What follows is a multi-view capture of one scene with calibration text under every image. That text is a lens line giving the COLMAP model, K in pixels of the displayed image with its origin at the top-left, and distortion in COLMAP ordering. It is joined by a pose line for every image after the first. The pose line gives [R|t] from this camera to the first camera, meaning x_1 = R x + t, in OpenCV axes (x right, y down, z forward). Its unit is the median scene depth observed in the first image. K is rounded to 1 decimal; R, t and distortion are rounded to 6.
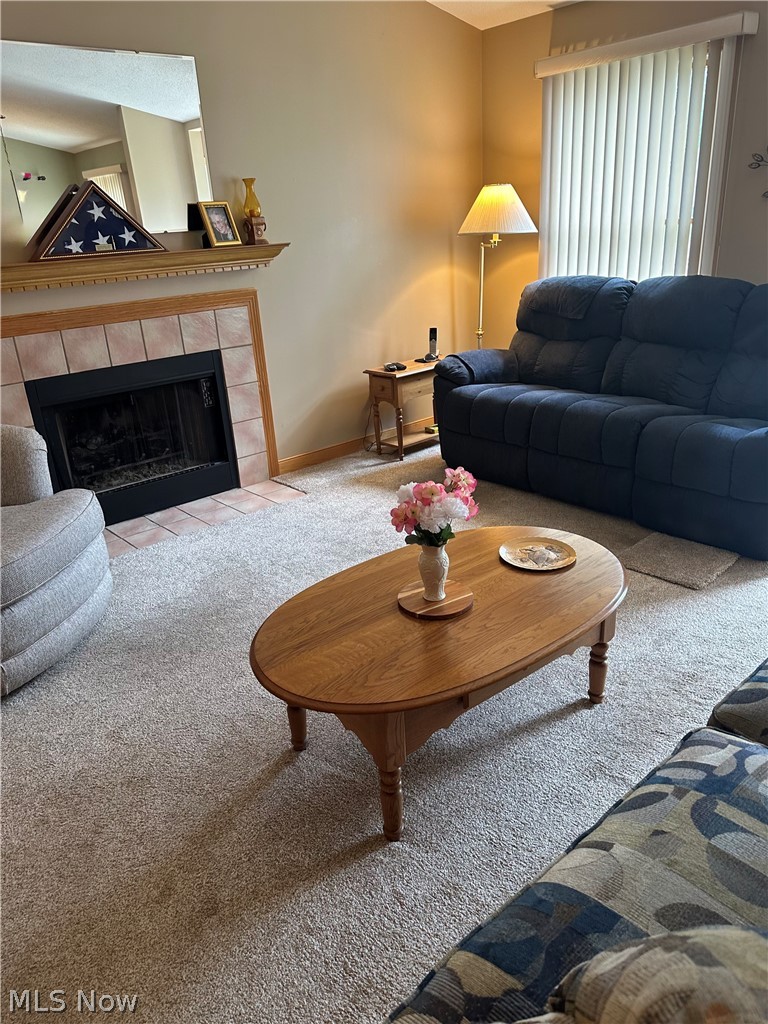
lens RADIAL K [[721.0, 0, 384.8], [0, 721.0, 527.2], [0, 0, 1]] dist [0.130819, -0.234475]
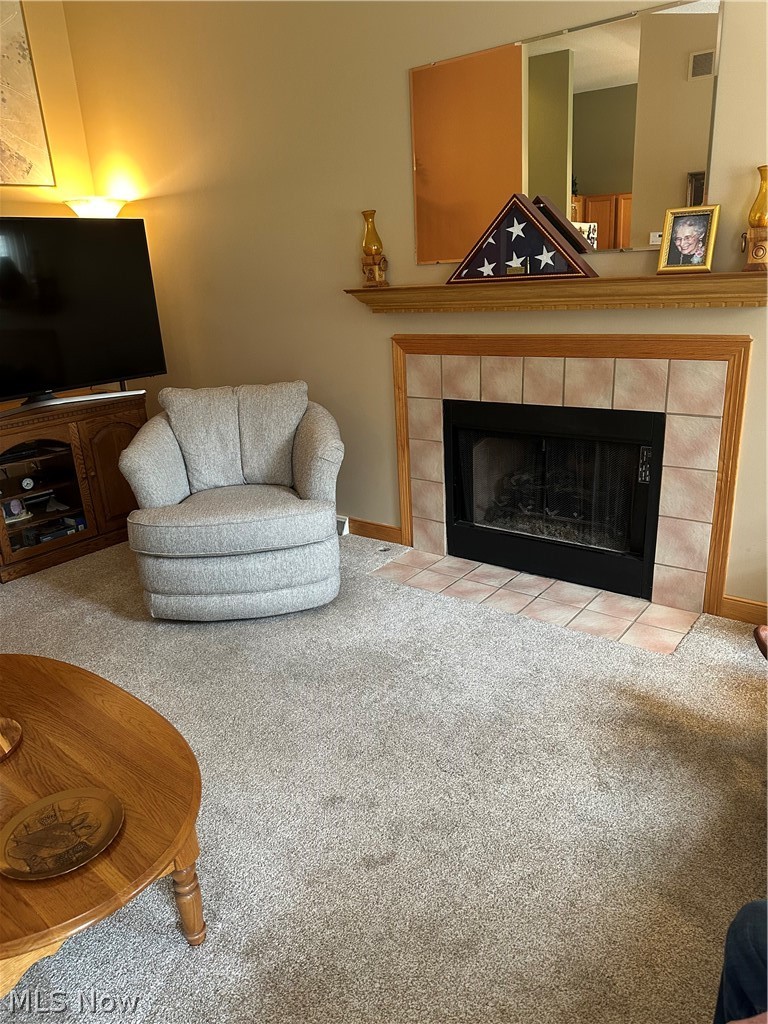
lens RADIAL K [[721.0, 0, 384.8], [0, 721.0, 527.2], [0, 0, 1]] dist [0.130819, -0.234475]
pose [[0.198697, 0.366325, -0.909025, 0.433291], [-0.345415, 0.894178, 0.284840, -0.269820], [0.917174, 0.257394, 0.304204, 0.599179]]
